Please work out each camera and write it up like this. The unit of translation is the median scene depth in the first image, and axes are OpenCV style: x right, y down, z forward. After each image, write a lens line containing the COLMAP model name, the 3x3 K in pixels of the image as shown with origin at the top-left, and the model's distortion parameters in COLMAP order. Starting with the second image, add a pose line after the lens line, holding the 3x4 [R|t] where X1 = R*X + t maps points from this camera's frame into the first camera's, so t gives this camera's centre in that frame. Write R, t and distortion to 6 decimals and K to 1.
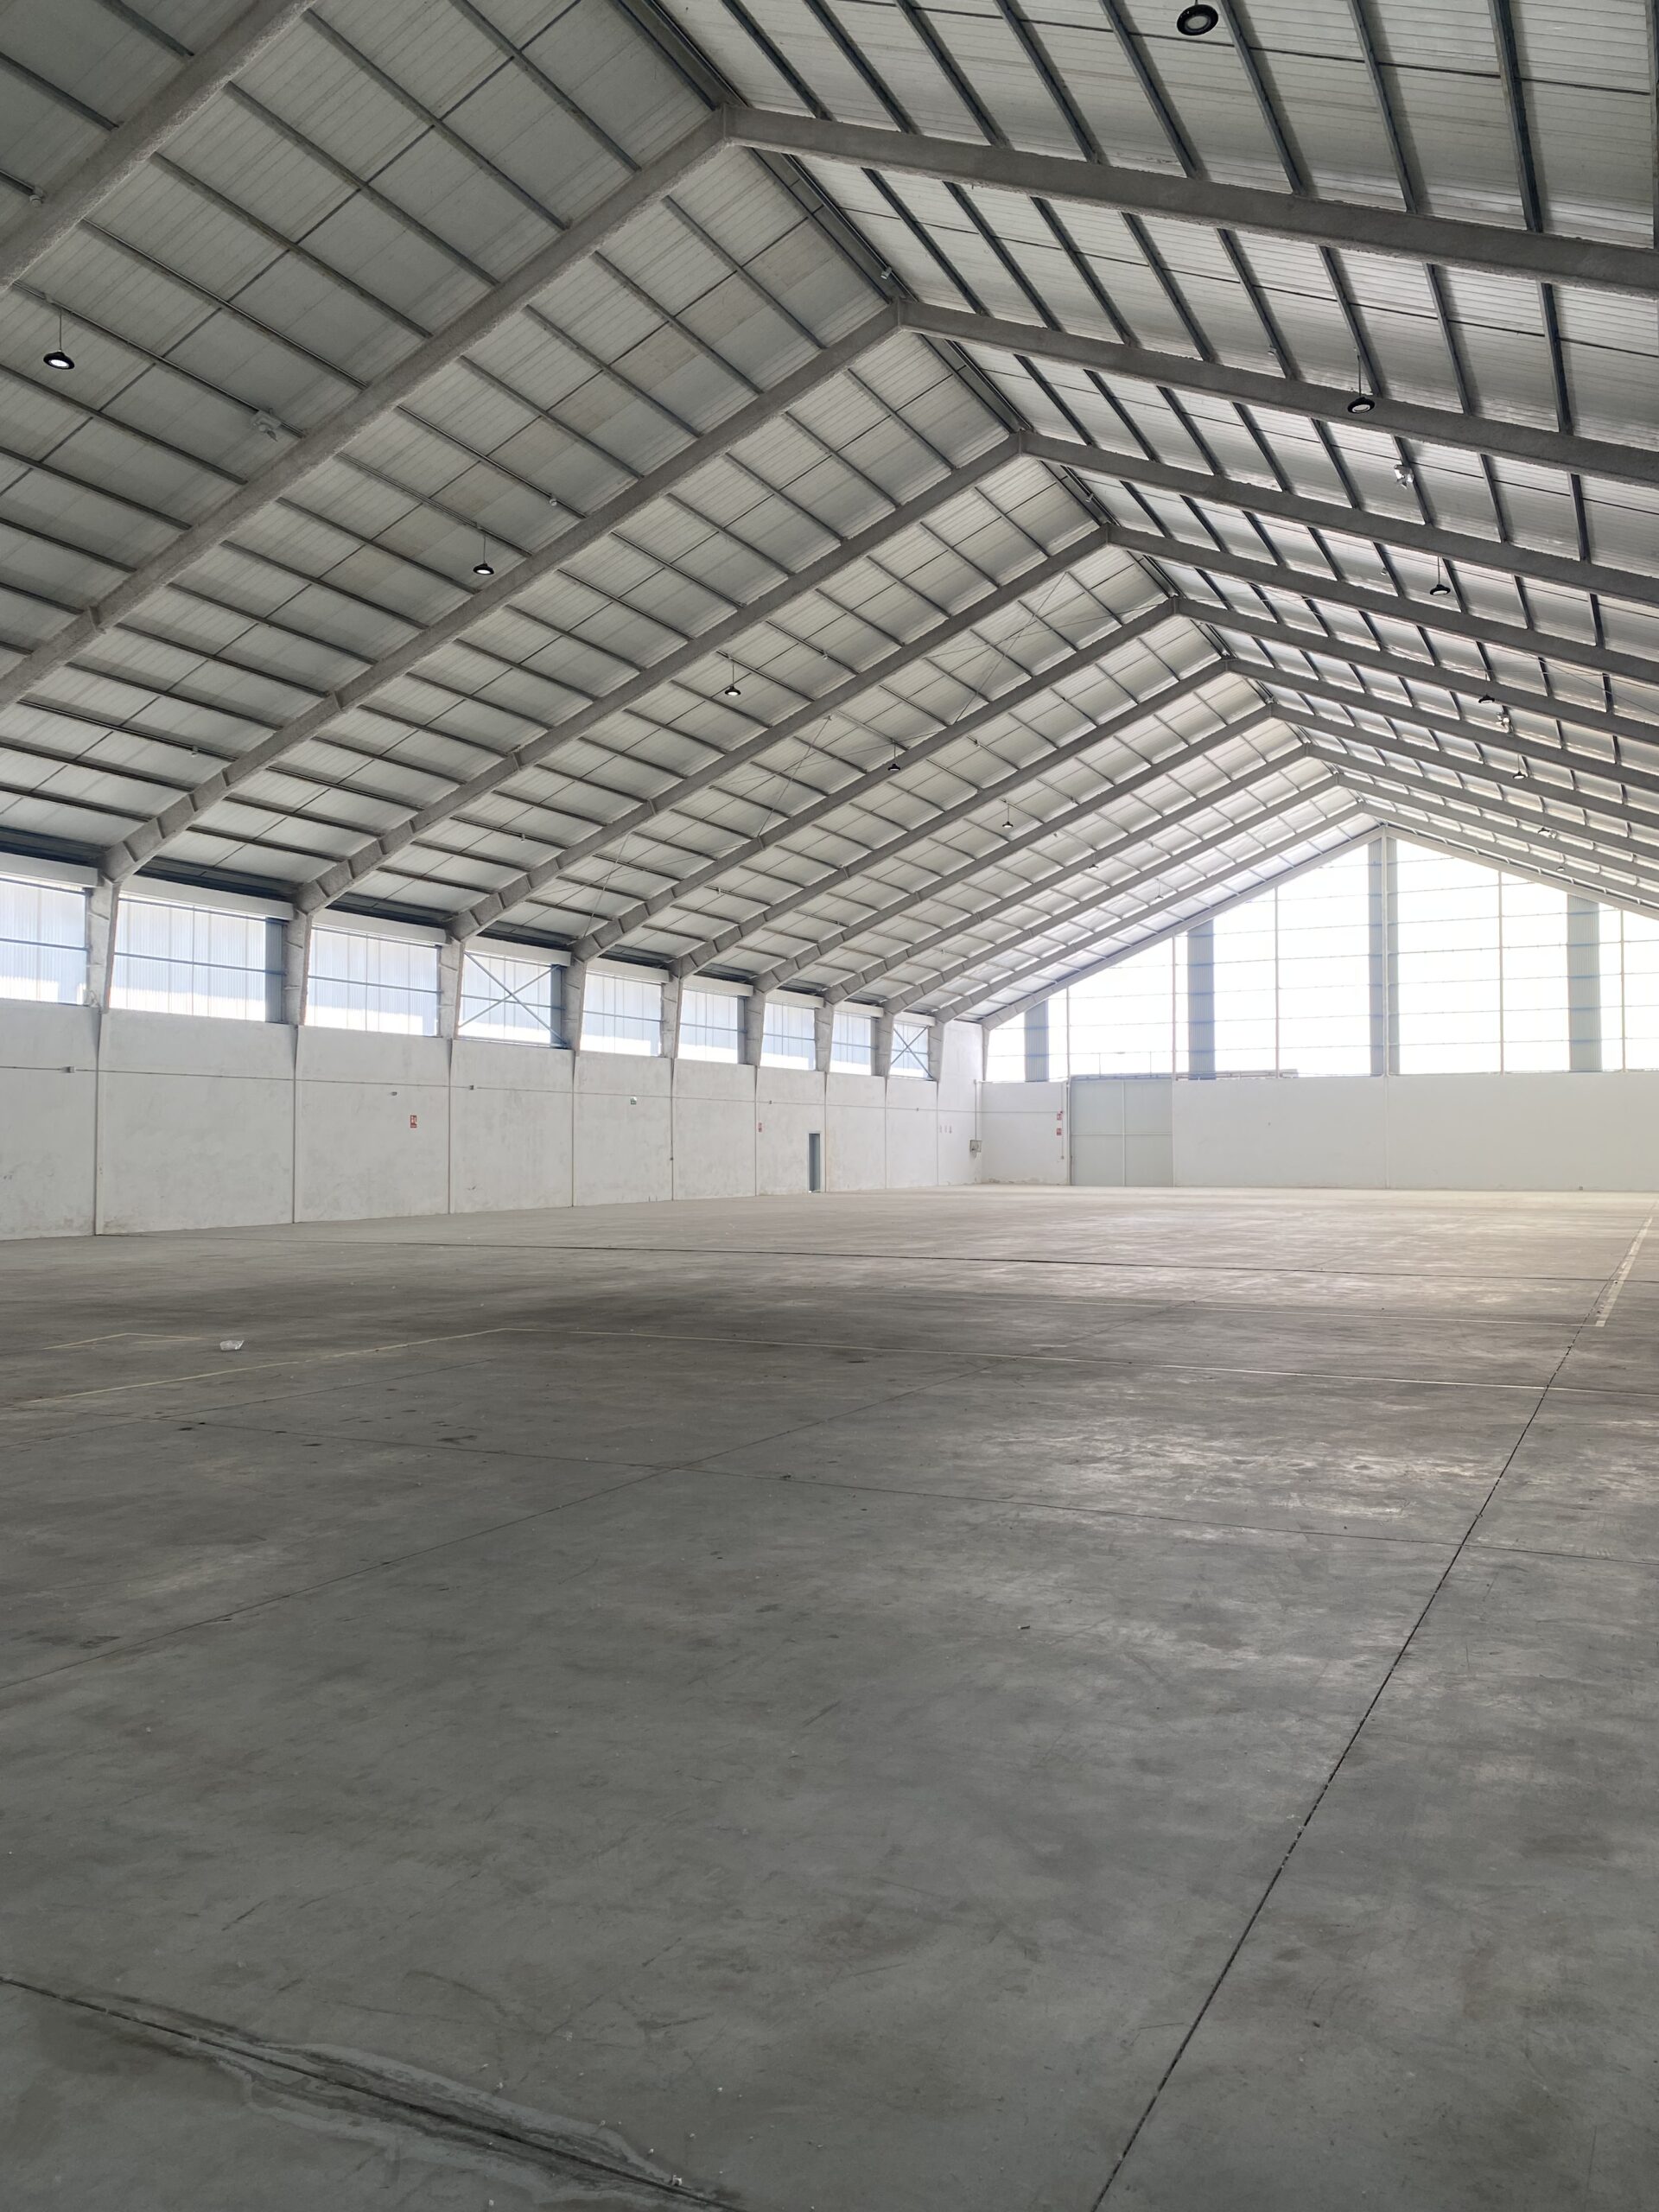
lens RADIAL K [[1700.0, 0, 829.5], [0, 1700.0, 1106.0], [0, 0, 1]] dist [0.189345, -0.458788]
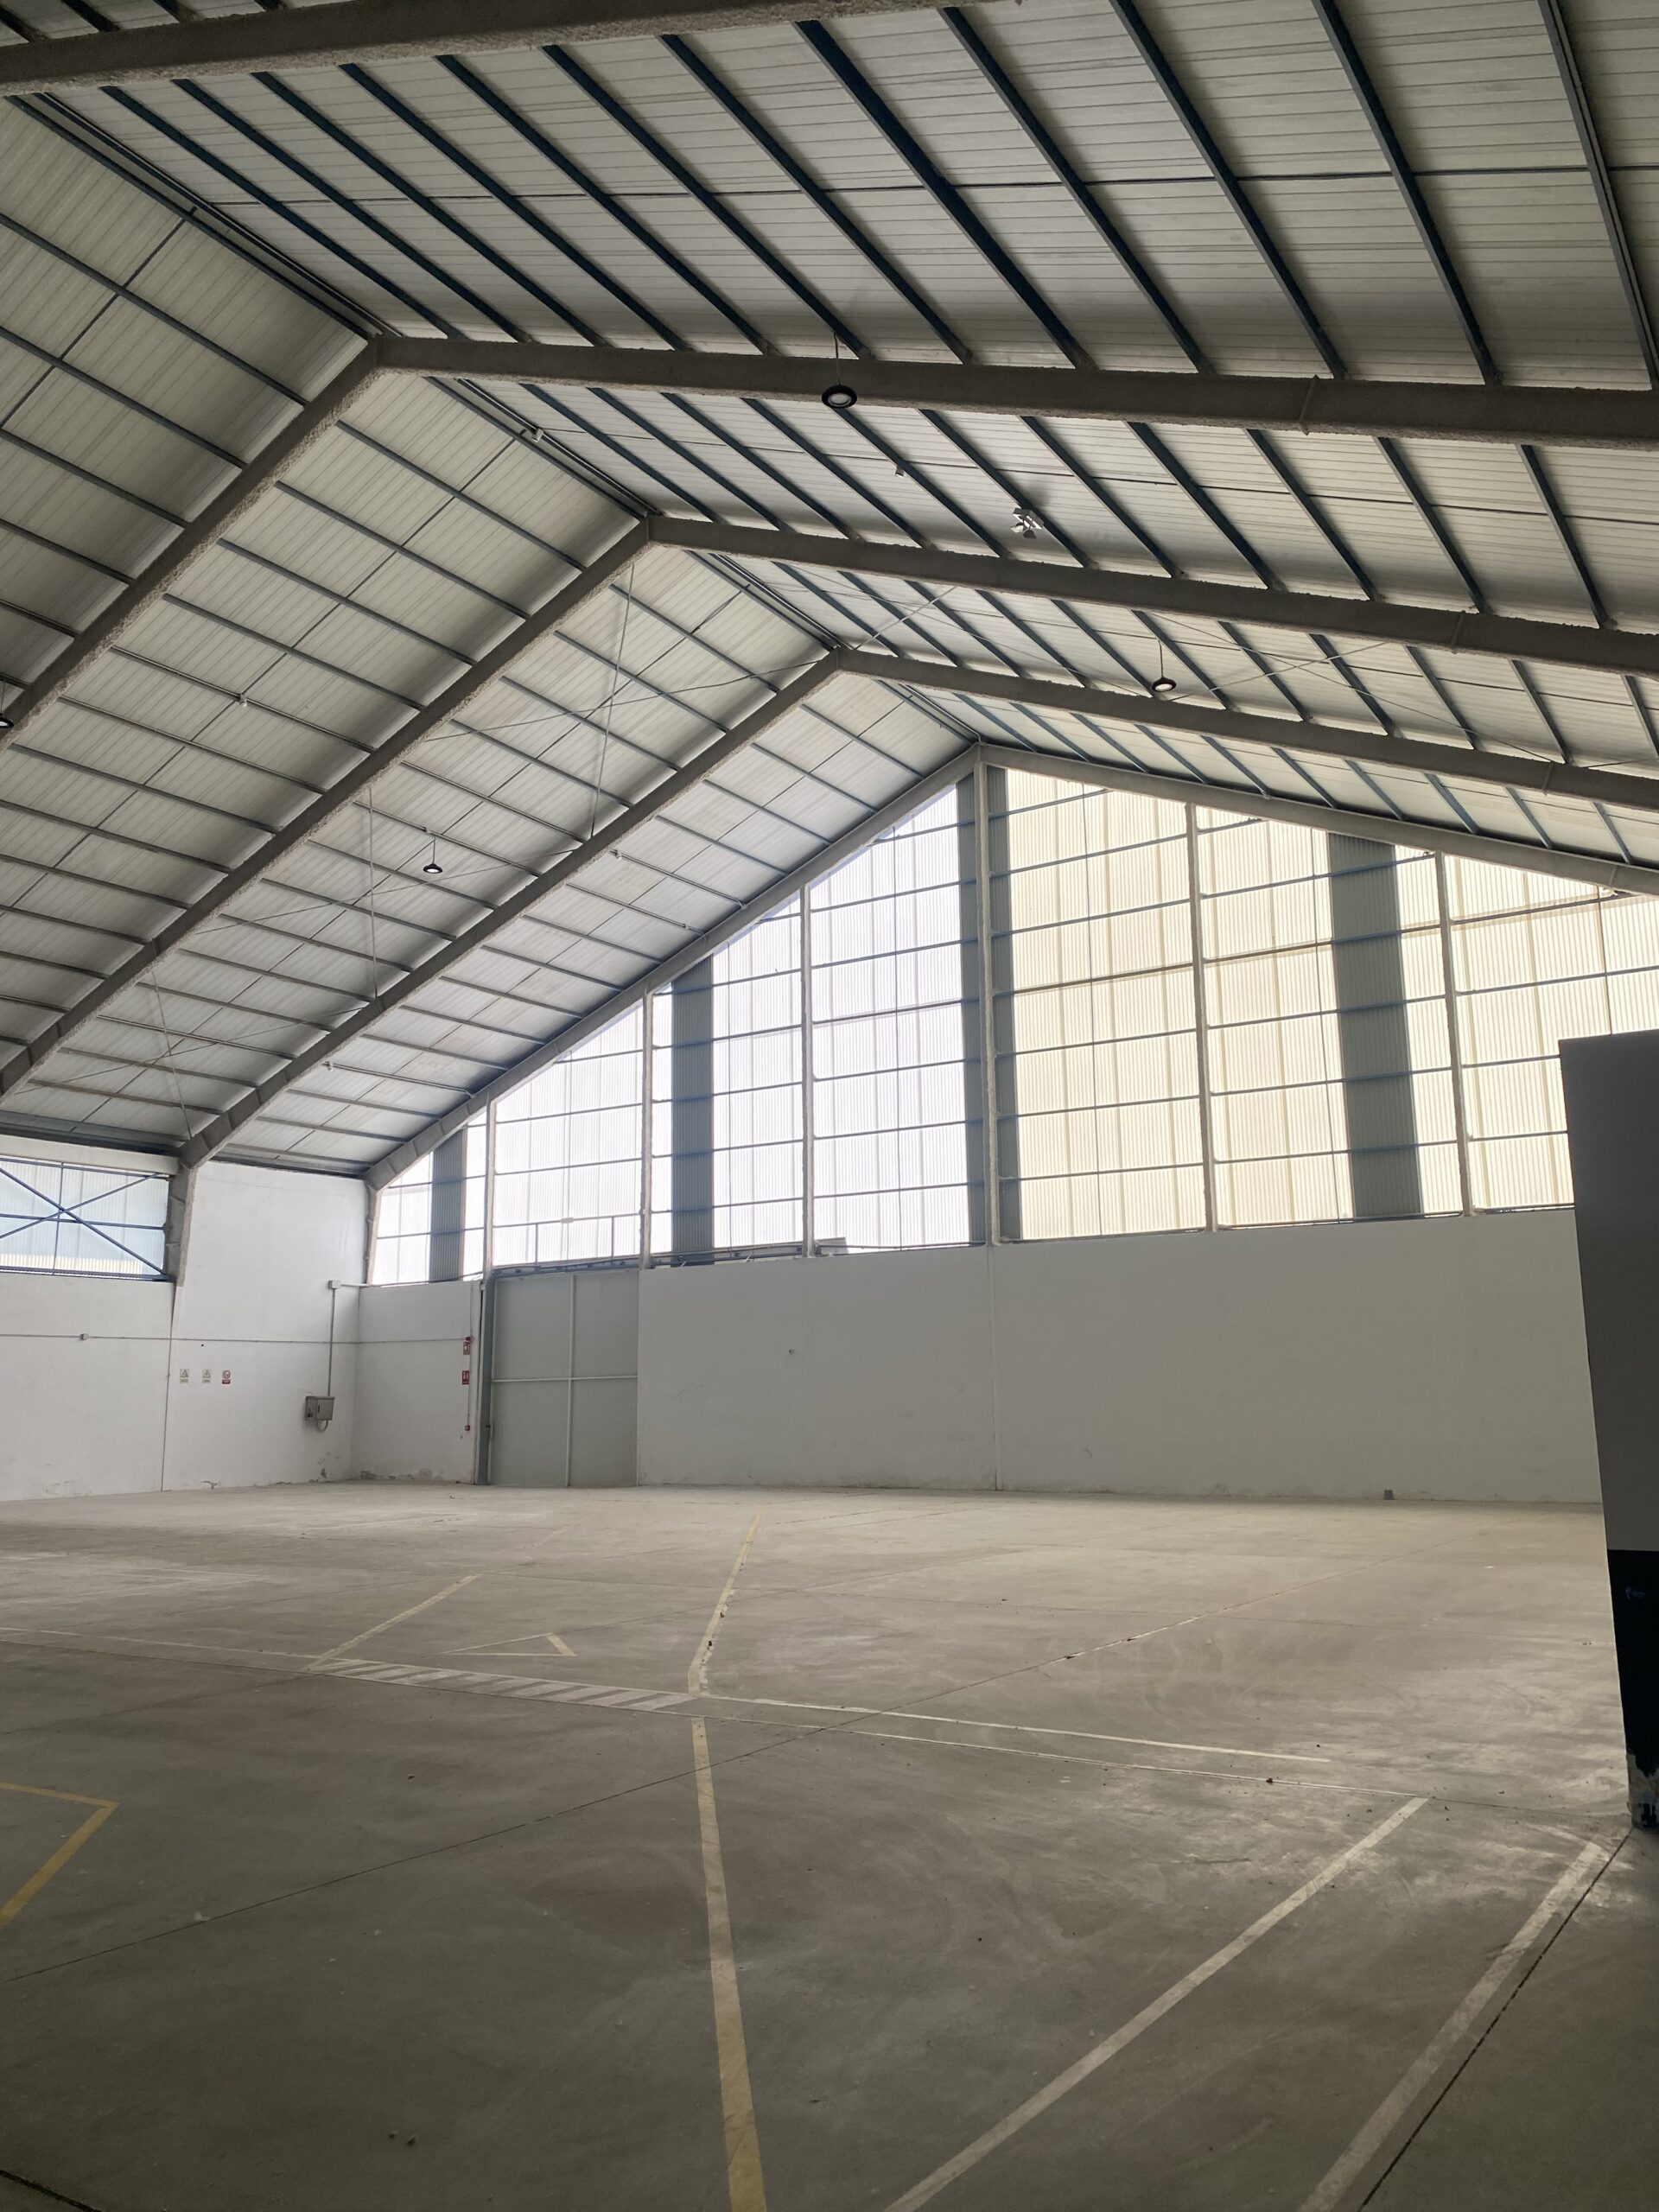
lens RADIAL K [[1700.0, 0, 829.5], [0, 1700.0, 1106.0], [0, 0, 1]] dist [0.189345, -0.458788]
pose [[0.991388, -0.032322, -0.126910, 0.322965], [0.012742, 0.988273, -0.152163, 0.014960], [0.130340, 0.149236, 0.980174, 0.503488]]
